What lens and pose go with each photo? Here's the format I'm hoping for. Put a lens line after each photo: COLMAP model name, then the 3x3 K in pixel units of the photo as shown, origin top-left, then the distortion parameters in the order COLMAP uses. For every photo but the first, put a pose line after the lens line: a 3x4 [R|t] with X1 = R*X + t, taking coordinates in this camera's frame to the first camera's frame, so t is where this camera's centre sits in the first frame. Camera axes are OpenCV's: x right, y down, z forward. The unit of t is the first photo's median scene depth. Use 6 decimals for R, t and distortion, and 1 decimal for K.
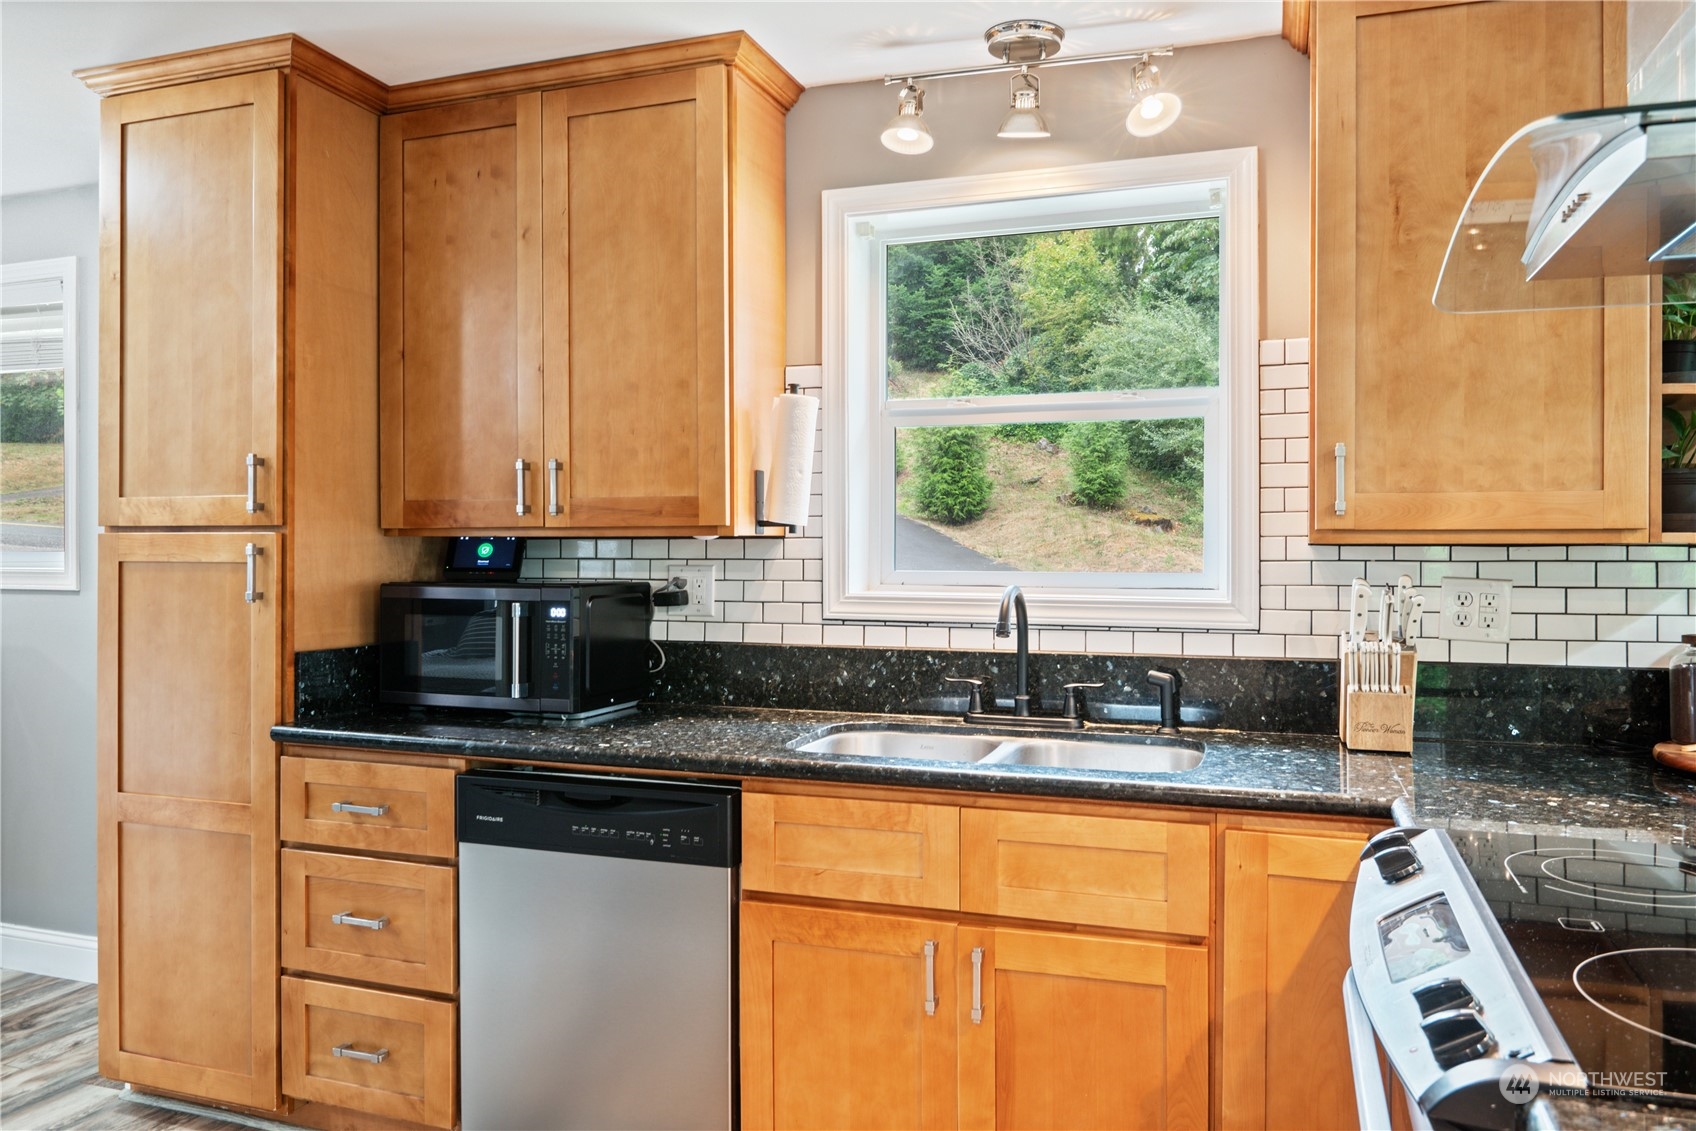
lens RADIAL K [[1202.4, 0, 852.4], [0, 1202.4, 559.3], [0, 0, 1]] dist [0.006214, 0.001109]
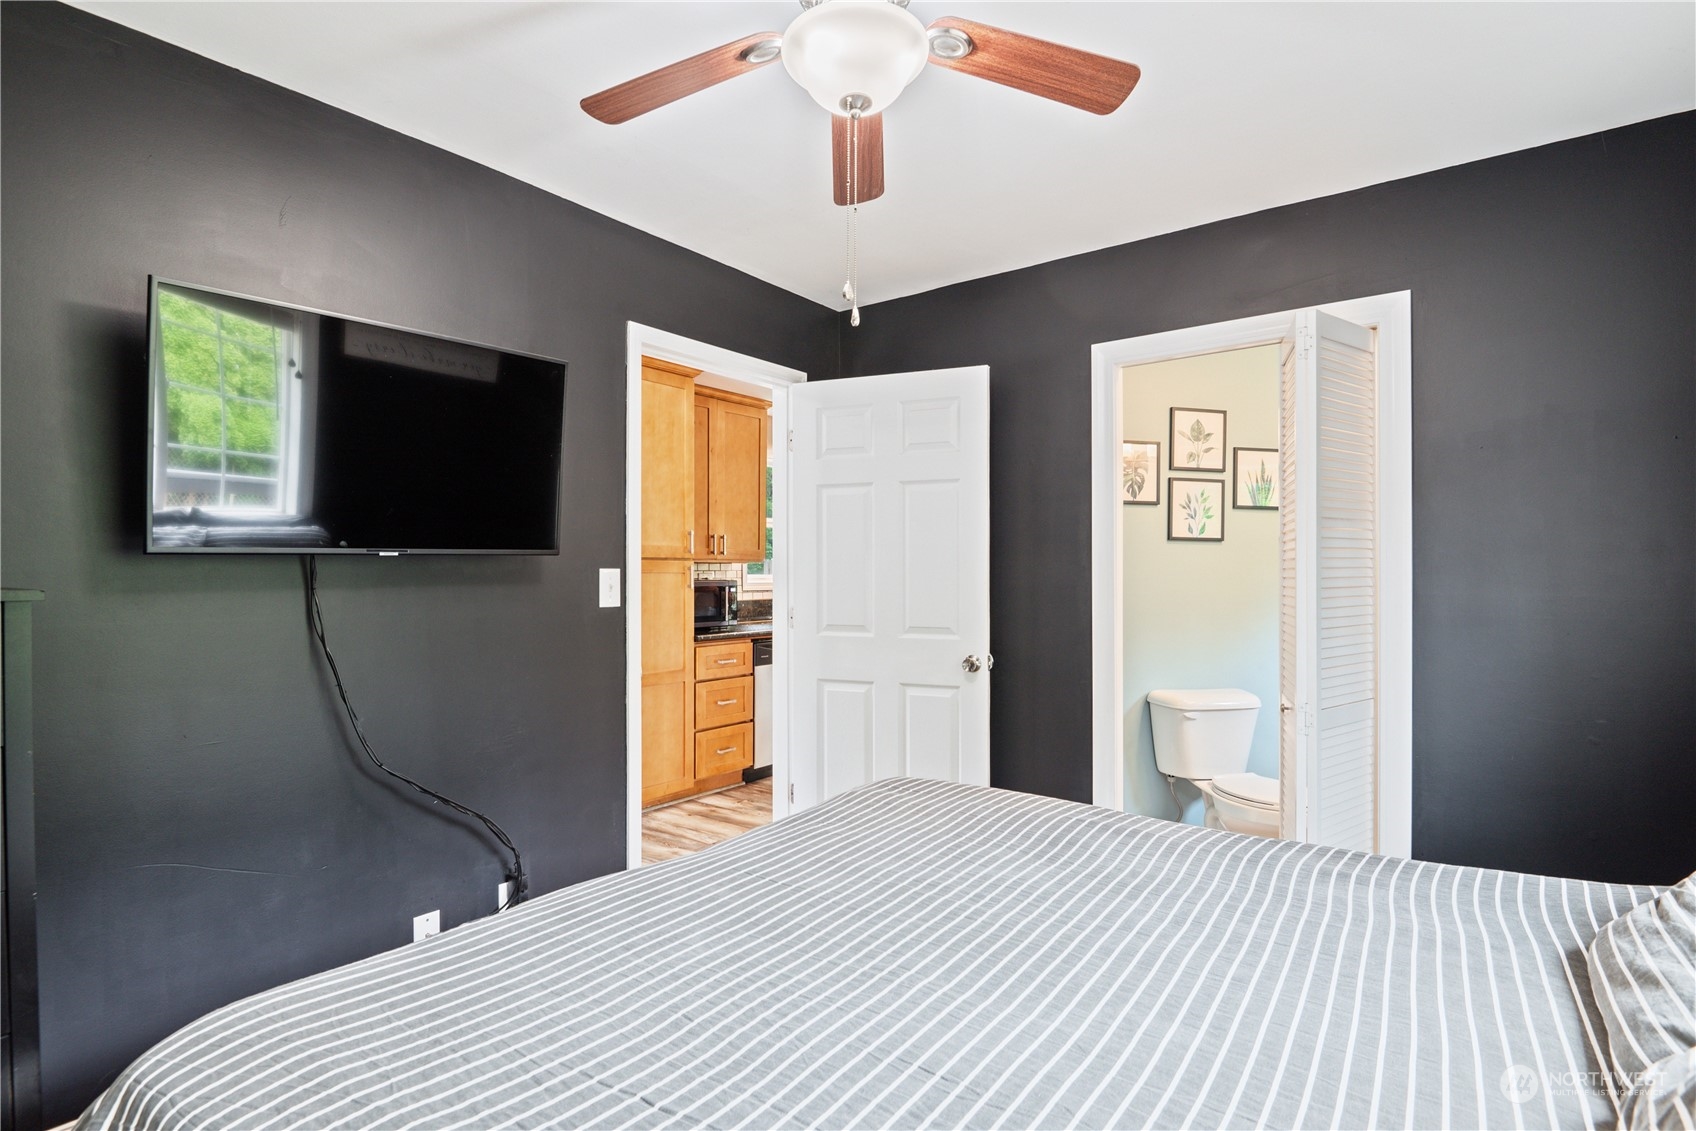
lens RADIAL K [[848.5, 0, 850.0], [0, 848.5, 565.4], [0, 0, 1]] dist [0.000116, 0.000001]
pose [[0.268405, -0.002223, 0.963303, -2.084159], [0.001060, 0.999997, 0.002012, -0.016055], [-0.963305, 0.000481, 0.268407, 0.195778]]
